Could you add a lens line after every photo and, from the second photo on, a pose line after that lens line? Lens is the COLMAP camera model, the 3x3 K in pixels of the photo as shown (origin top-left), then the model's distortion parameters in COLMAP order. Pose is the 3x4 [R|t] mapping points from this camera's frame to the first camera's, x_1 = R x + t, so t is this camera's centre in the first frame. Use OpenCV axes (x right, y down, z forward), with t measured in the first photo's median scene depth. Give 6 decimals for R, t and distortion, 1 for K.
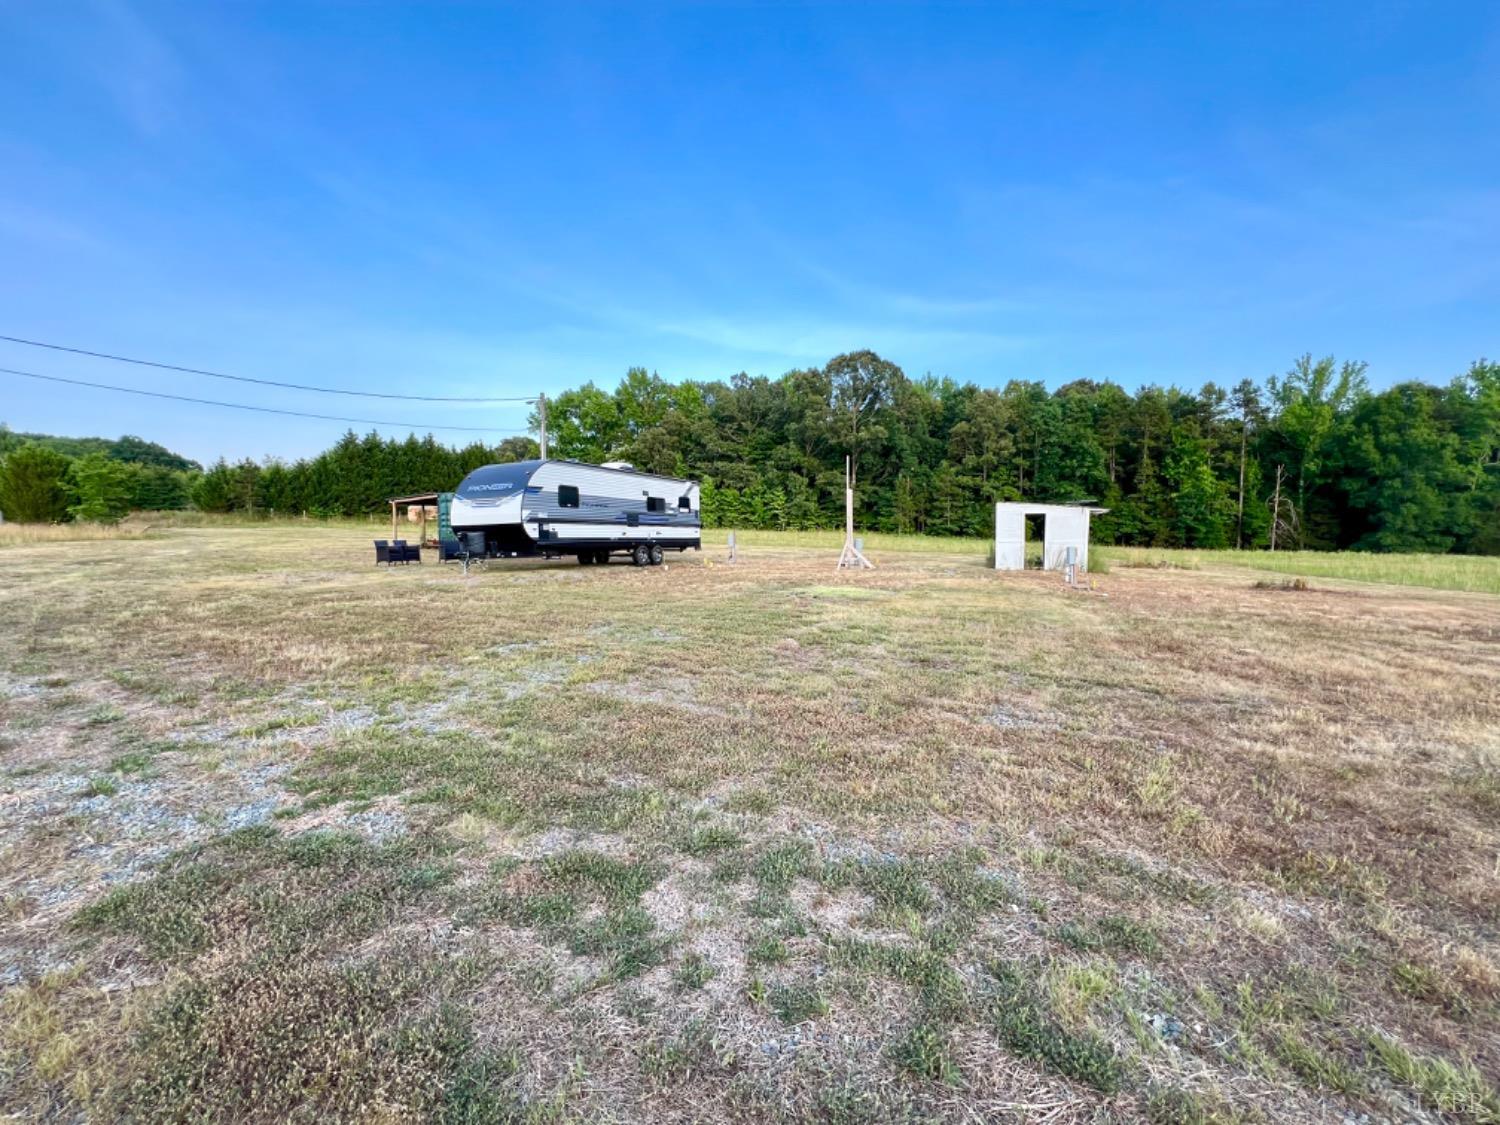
lens RADIAL K [[601.6, 0, 748.7], [0, 601.6, 564.2], [0, 0, 1]] dist [0.000188, -0.000020]
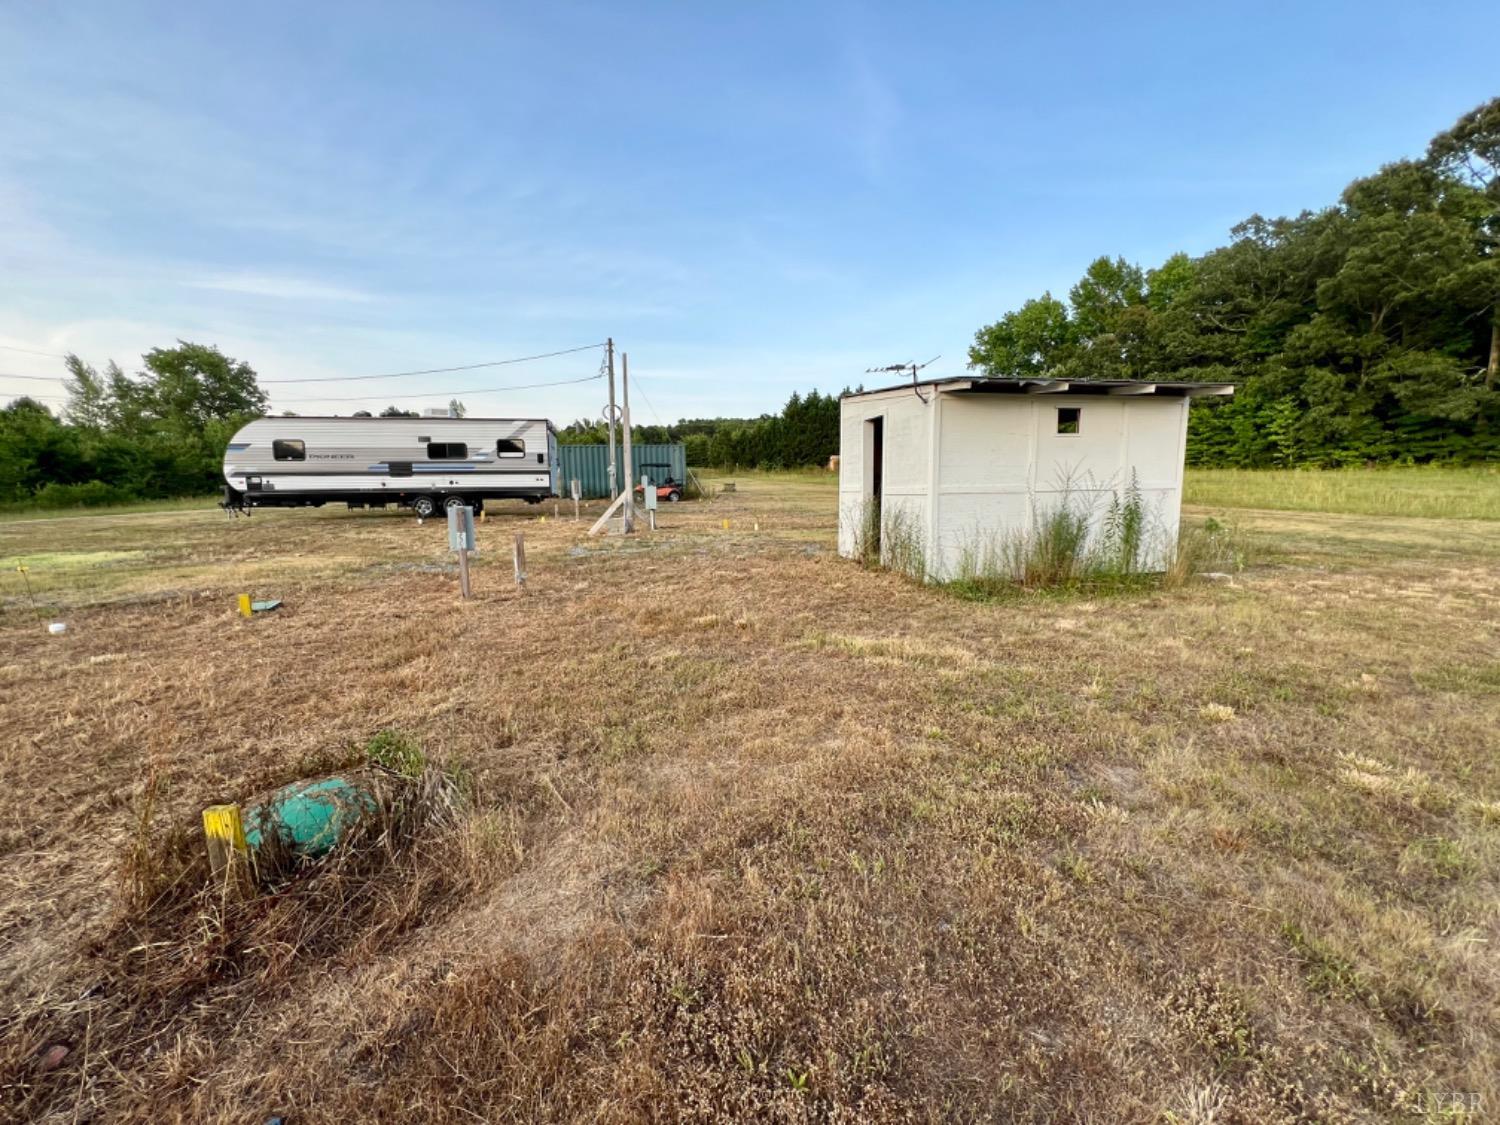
lens RADIAL K [[608.2, 0, 756.0], [0, 608.2, 563.5], [0, 0, 1]] dist [-0.001395, 0.000068]
pose [[0.611076, 0.092965, -0.786094, 0.145428], [-0.025046, 0.994853, 0.098184, -0.005546], [0.791175, -0.040309, 0.610259, 0.136747]]
